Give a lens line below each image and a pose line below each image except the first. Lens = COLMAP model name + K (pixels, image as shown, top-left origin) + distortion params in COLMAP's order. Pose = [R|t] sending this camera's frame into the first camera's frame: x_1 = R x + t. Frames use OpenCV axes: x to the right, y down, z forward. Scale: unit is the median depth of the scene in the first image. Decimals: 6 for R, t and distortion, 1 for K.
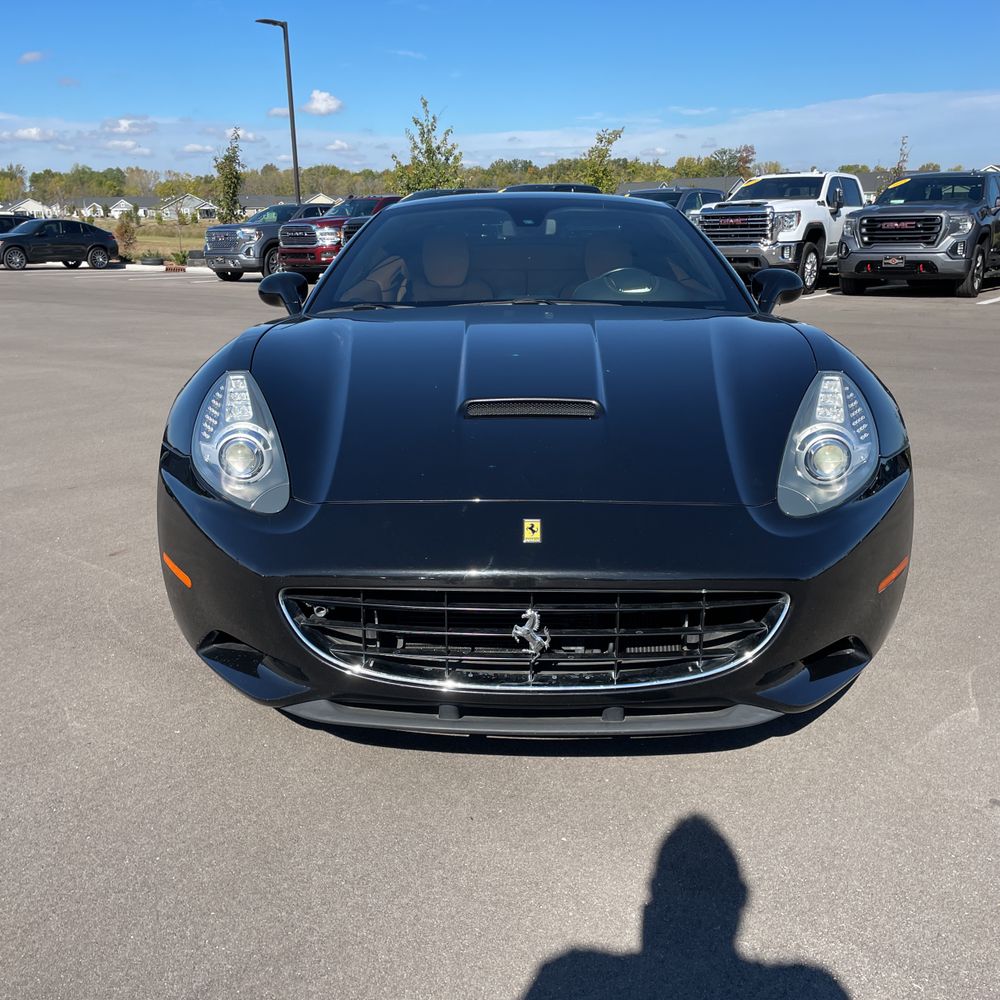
lens RADIAL K [[1014.7, 0, 500.3], [0, 1014.7, 503.8], [0, 0, 1]] dist [0.017238, 0.000000]
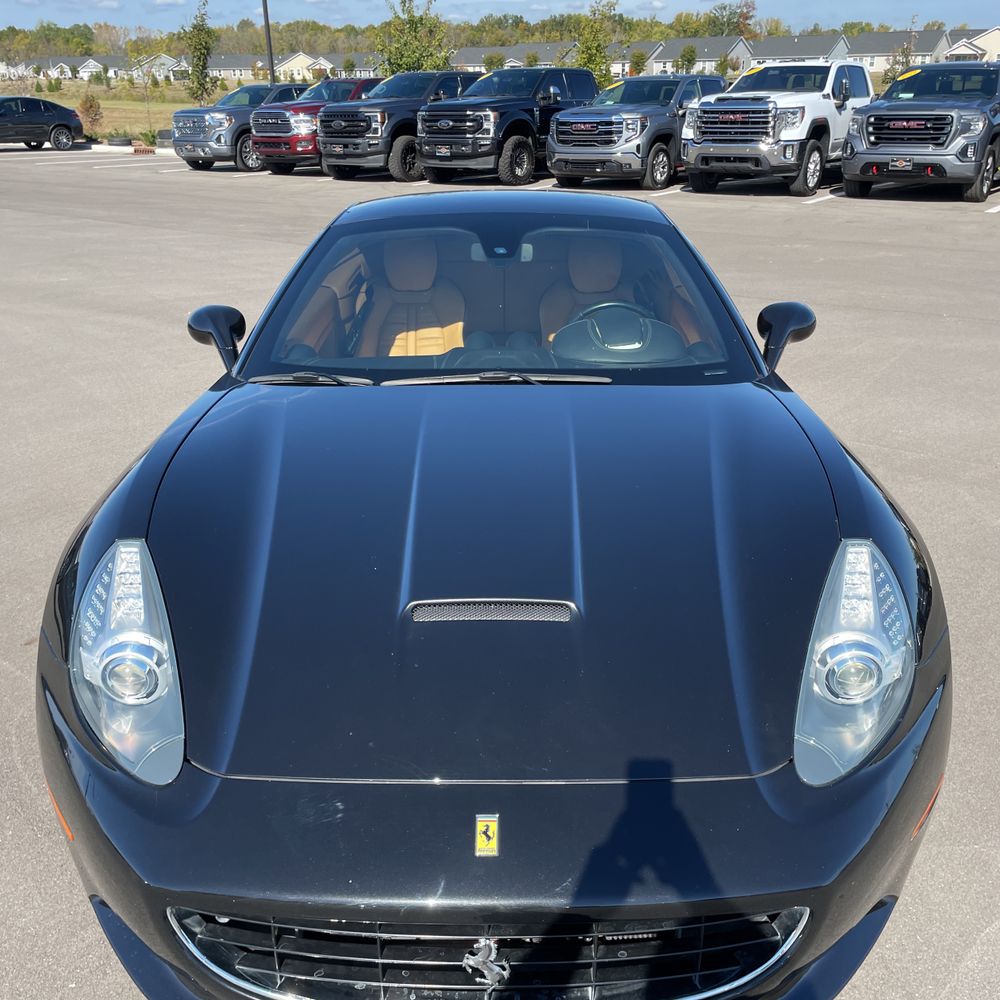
lens RADIAL K [[1014.7, 0, 516.3], [0, 1014.7, 491.5], [0, 0, 1]] dist [0.017238, 0.000000]
pose [[0.999723, -0.007091, 0.022426, 0.004770], [0.004530, 0.993667, 0.112269, -0.040103], [-0.023080, -0.112137, 0.993425, 0.029729]]
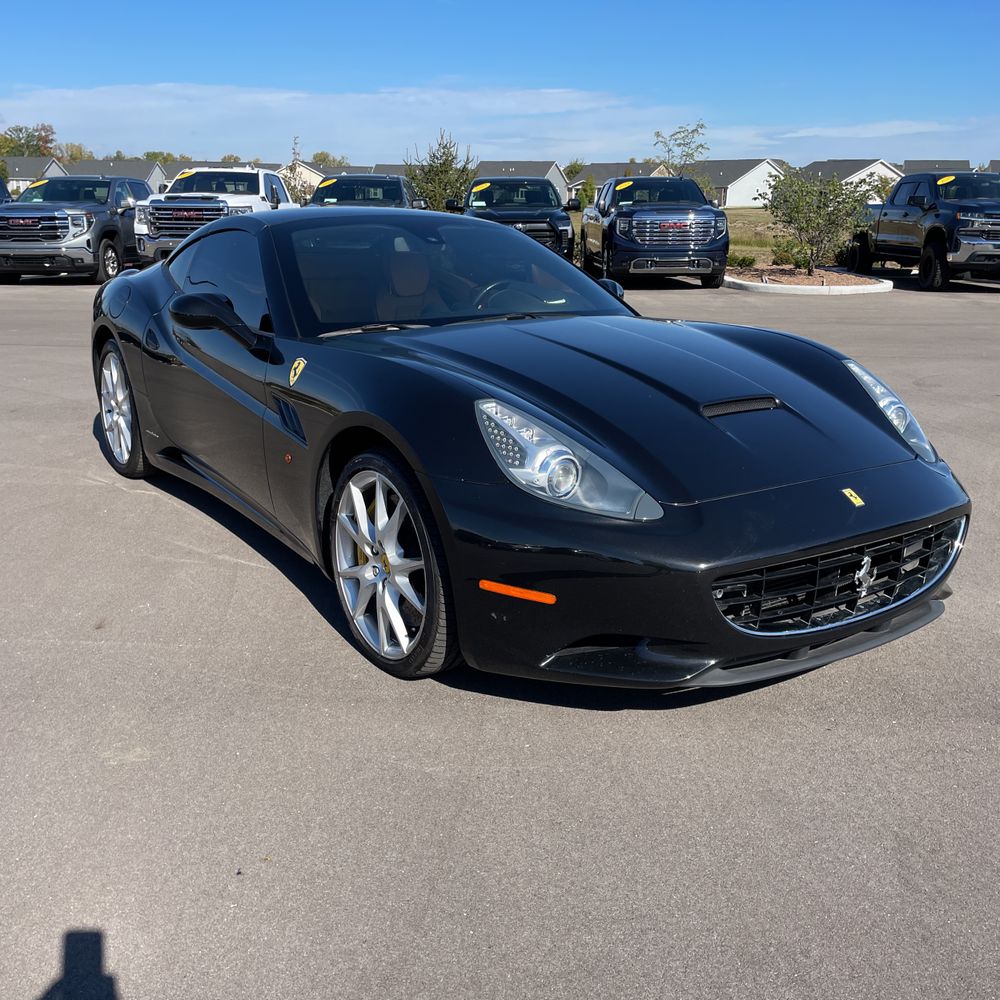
lens RADIAL K [[1014.7, 0, 491.3], [0, 1014.7, 486.2], [0, 0, 1]] dist [0.017238, 0.000000]
pose [[0.810310, -0.131024, 0.571166, -0.133227], [0.132894, 0.990376, 0.038655, -0.012313], [-0.570734, 0.044582, 0.819924, 0.022993]]
